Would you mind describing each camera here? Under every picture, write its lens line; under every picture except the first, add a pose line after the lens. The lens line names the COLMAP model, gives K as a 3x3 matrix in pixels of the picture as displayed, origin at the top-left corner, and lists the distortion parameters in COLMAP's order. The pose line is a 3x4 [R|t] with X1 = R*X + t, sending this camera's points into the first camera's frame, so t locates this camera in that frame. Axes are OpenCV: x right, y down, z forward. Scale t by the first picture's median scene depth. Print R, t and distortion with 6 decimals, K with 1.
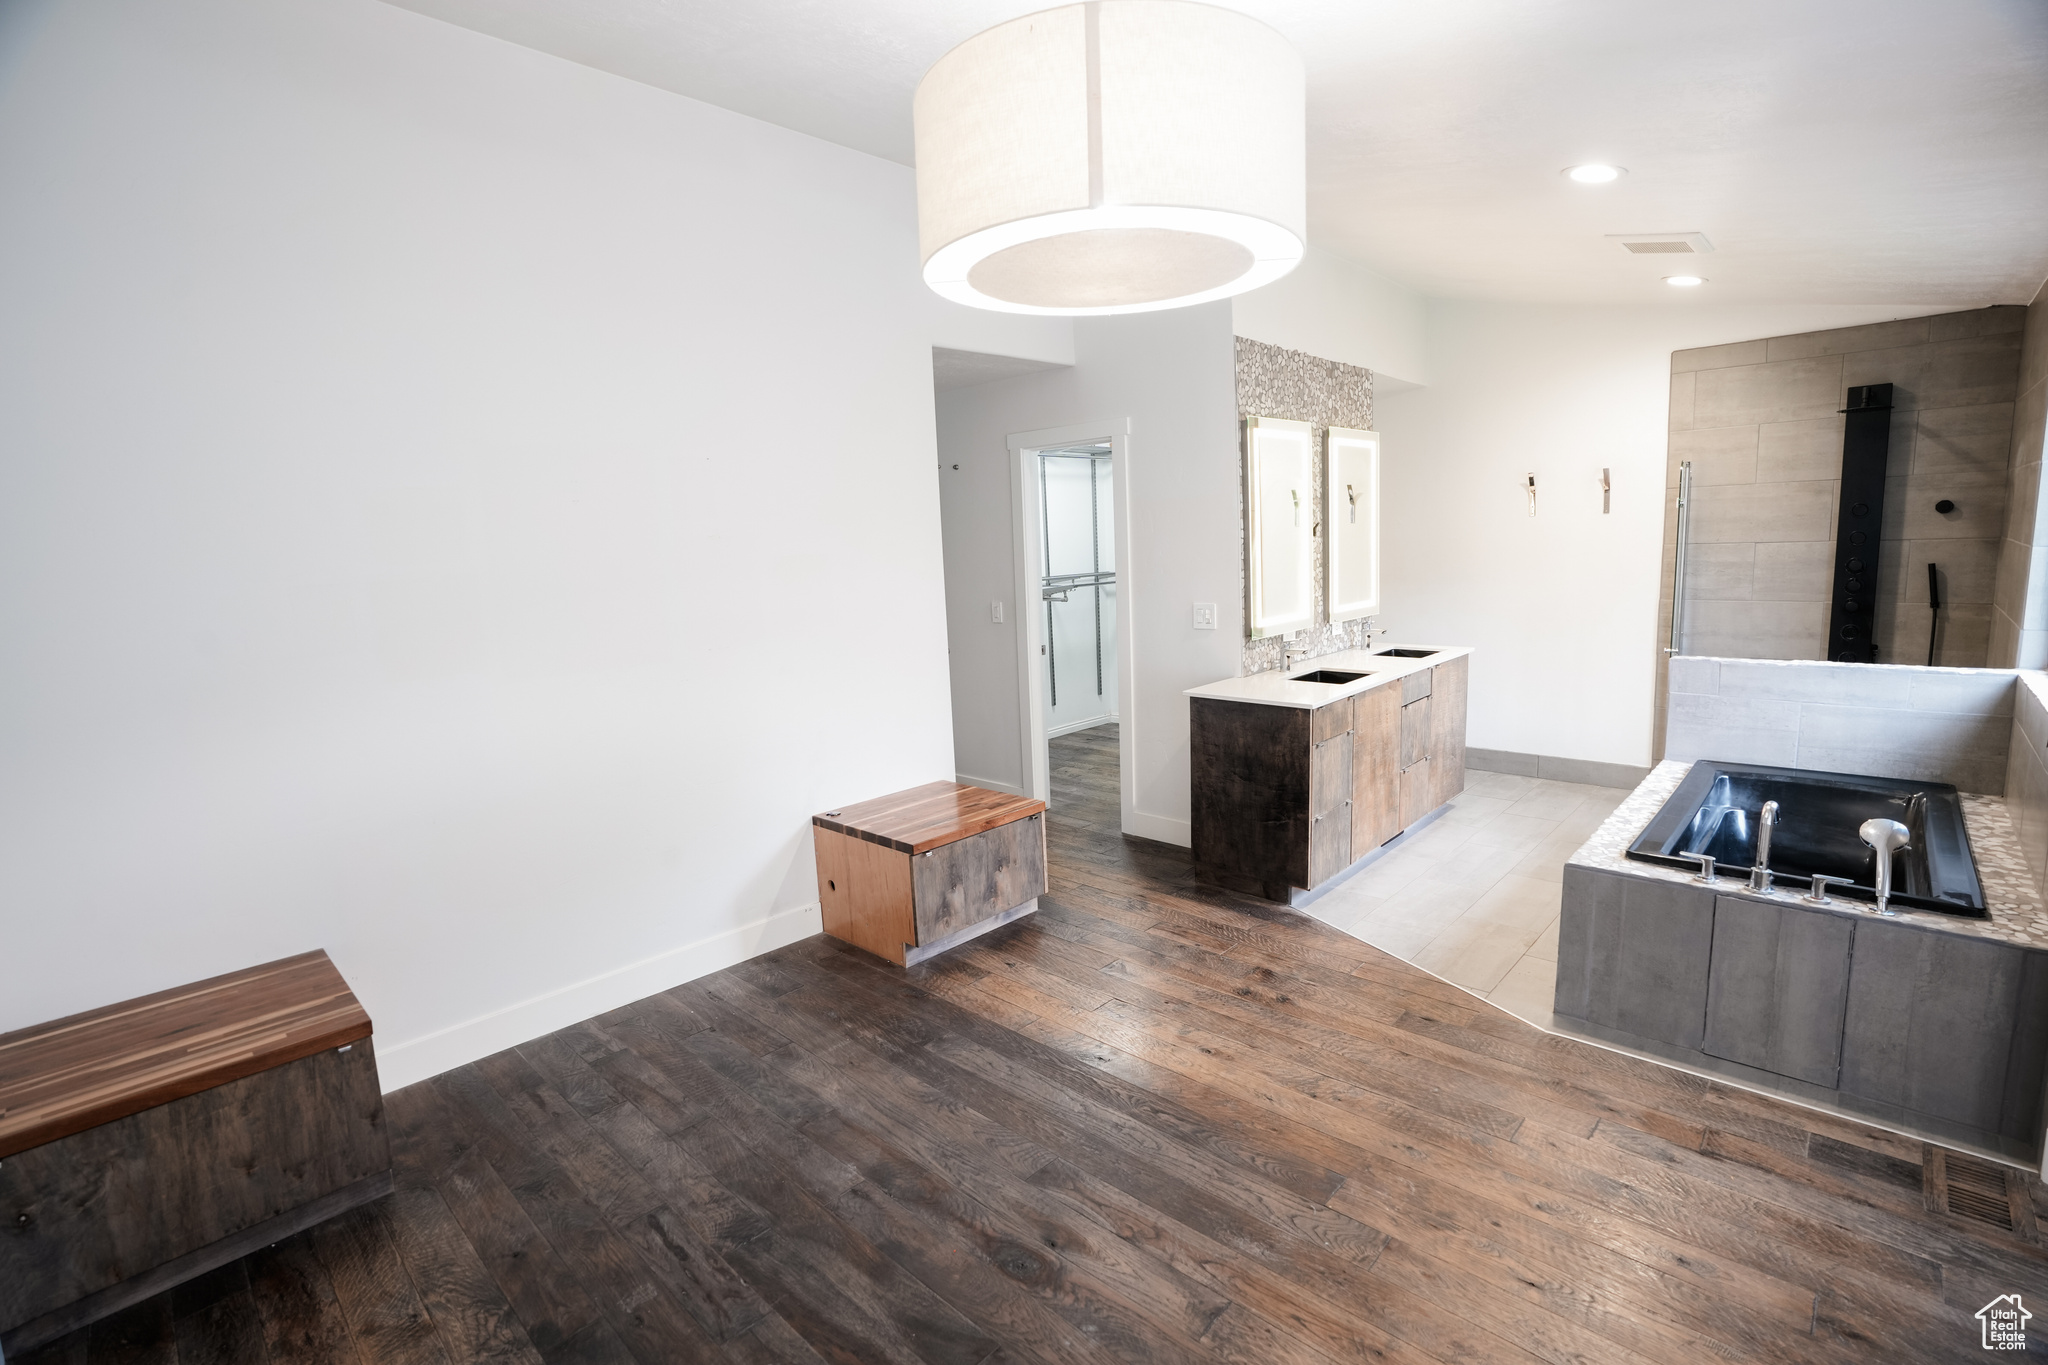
lens RADIAL K [[946.0, 0, 1013.5], [0, 946.0, 685.5], [0, 0, 1]] dist [-0.072050, 0.034393]
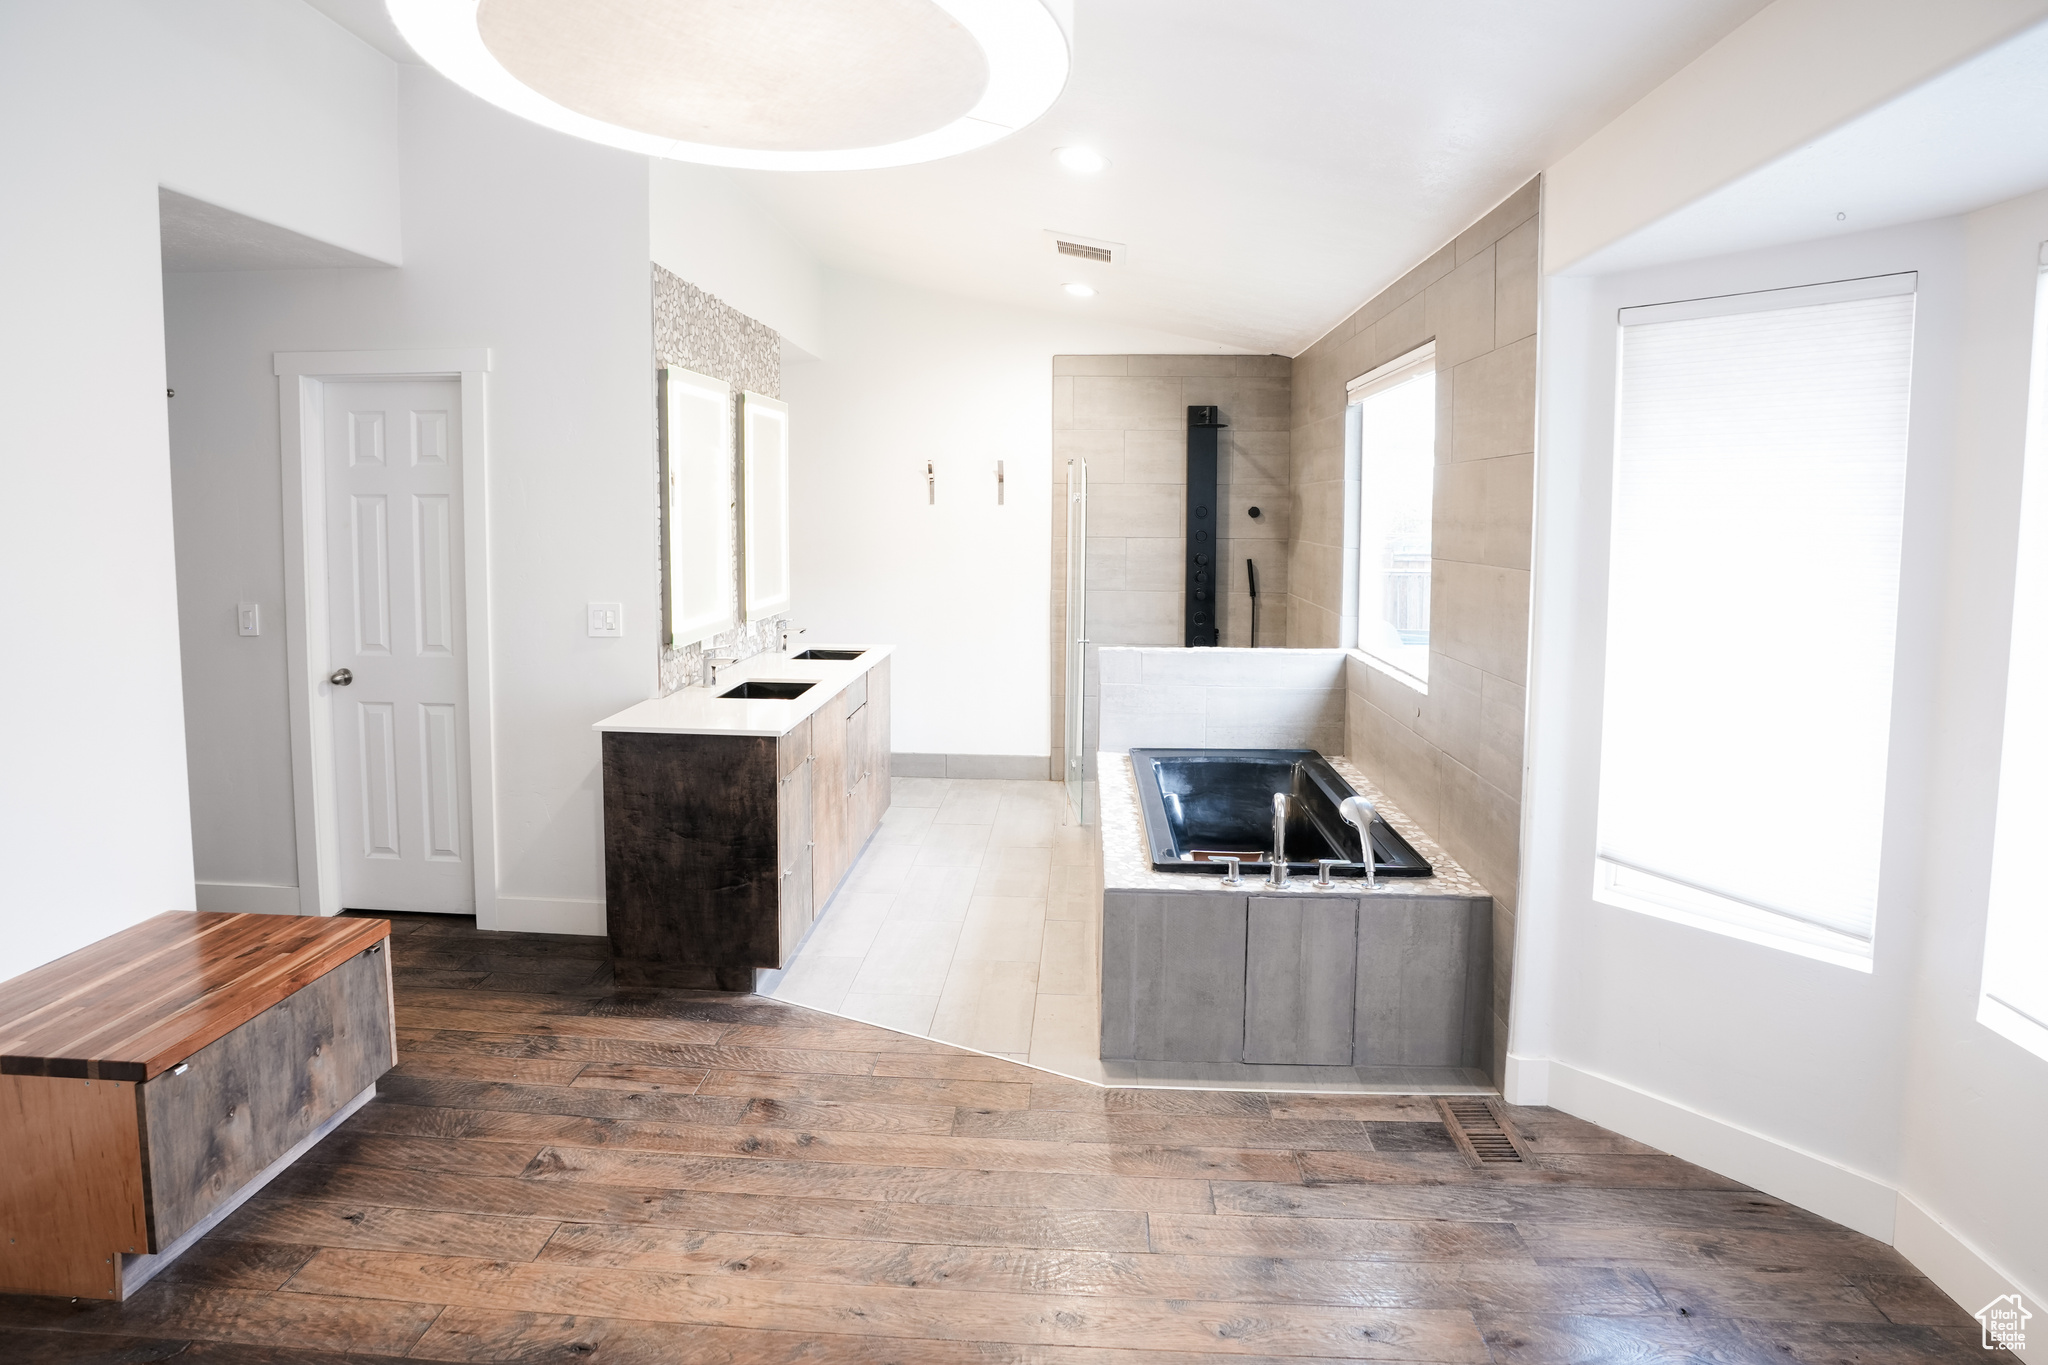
lens RADIAL K [[1027.3, 0, 1024.8], [0, 1027.3, 572.5], [0, 0, 1]] dist [-0.055159, 0.016368]
pose [[0.760872, 0.005473, 0.648879, -0.090325], [0.062588, 0.994683, -0.081781, -0.030913], [-0.645877, 0.102837, 0.756484, 0.216437]]
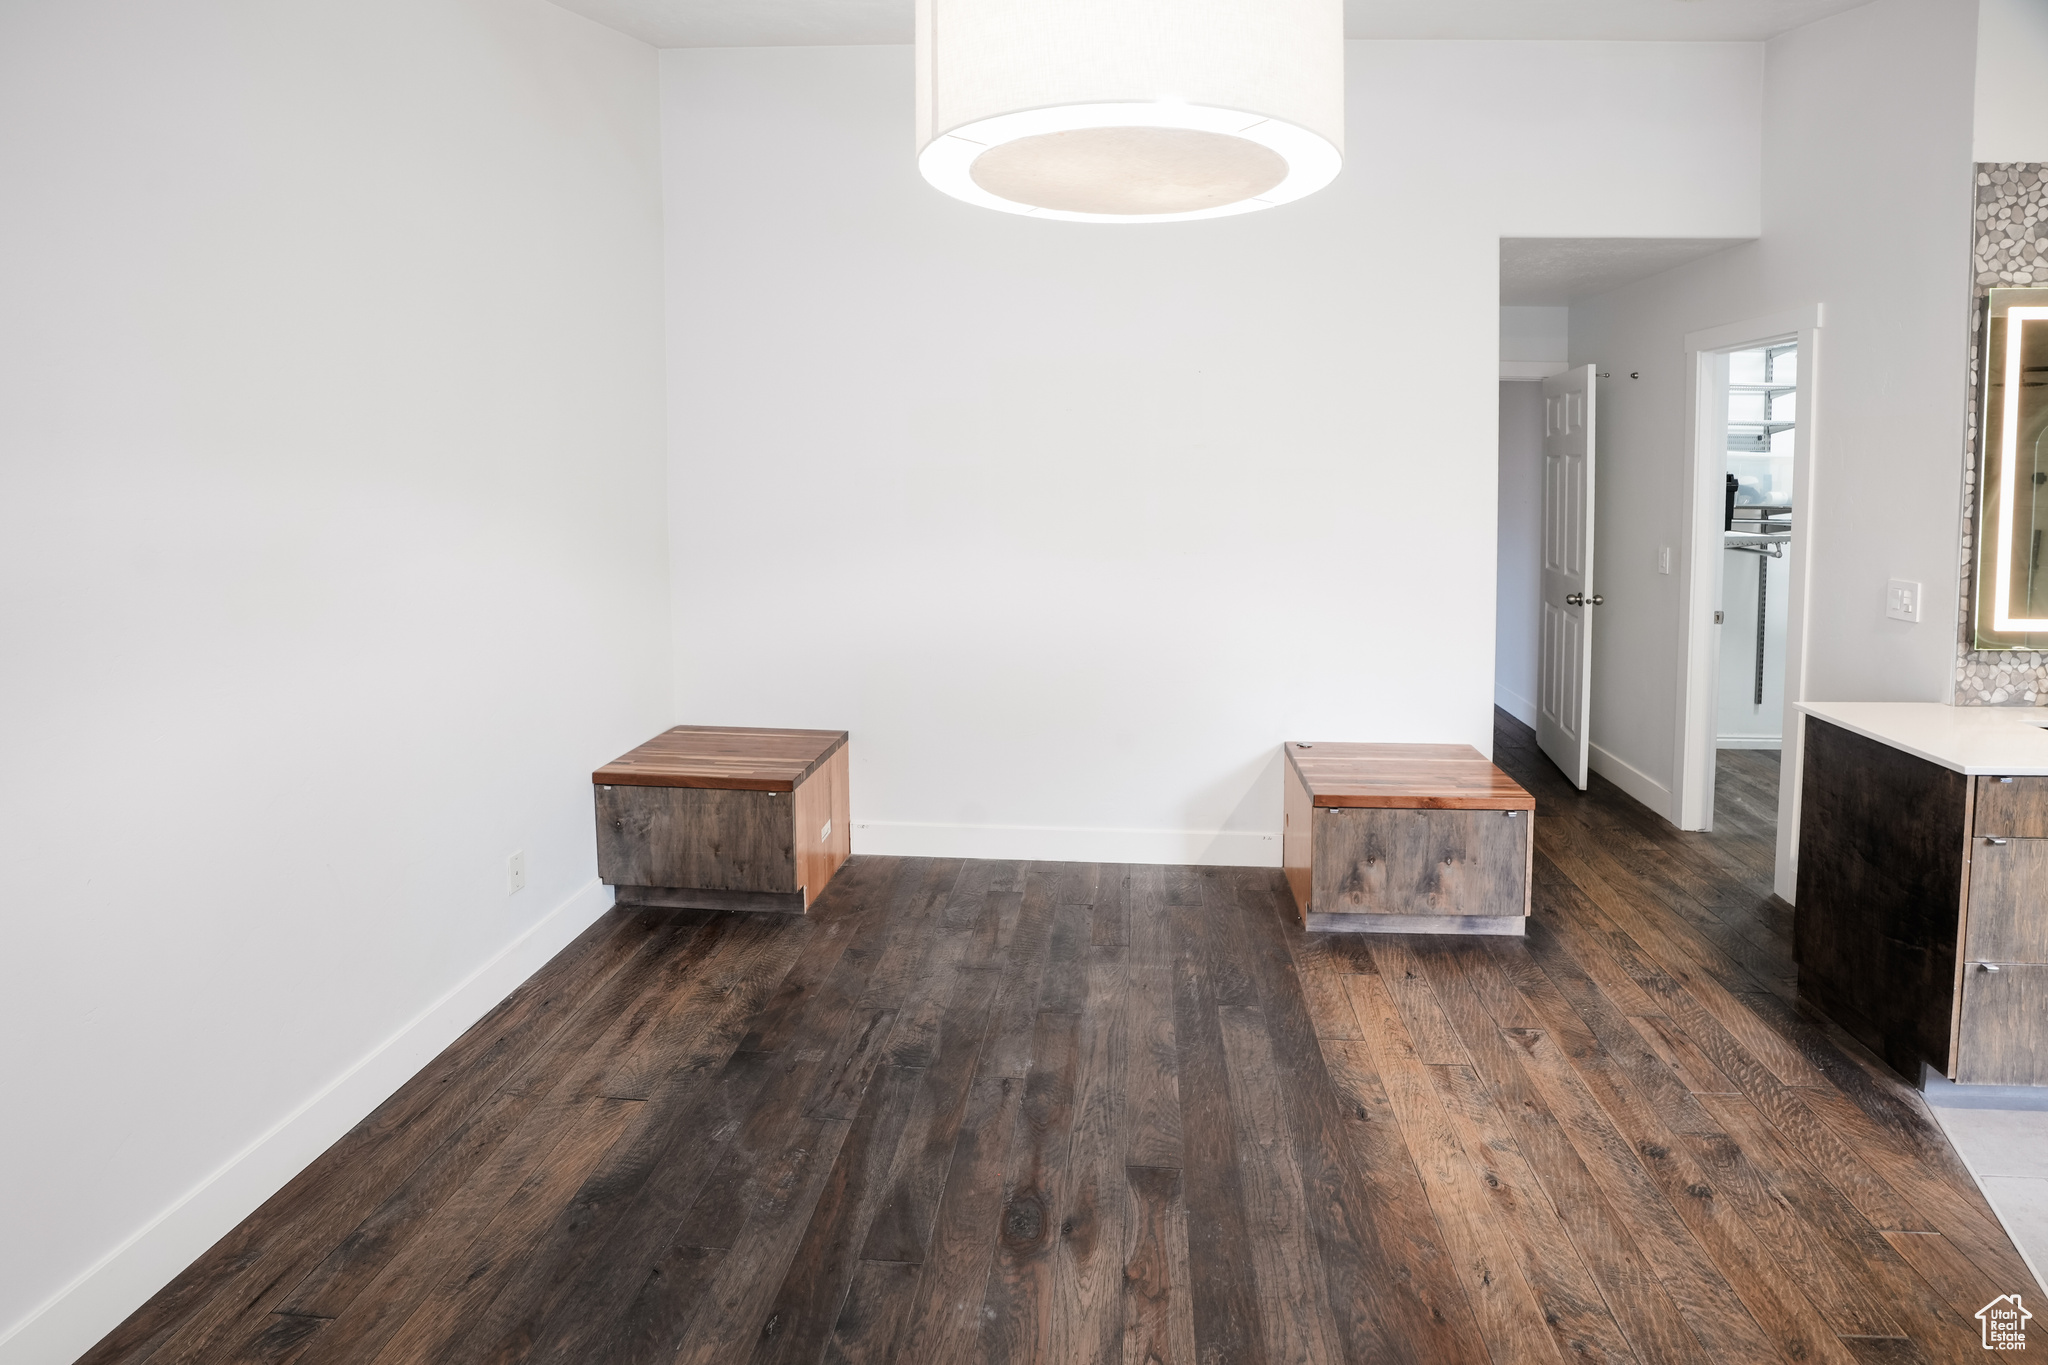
lens RADIAL K [[996.2, 0, 1083.7], [0, 996.2, 537.7], [0, 0, 1]] dist [-0.057826, 0.024976]
pose [[0.665179, 0.107264, -0.738940, 0.407475], [-0.151000, 0.988505, 0.007563, -0.046132], [0.731257, 0.106549, 0.673729, 0.175389]]
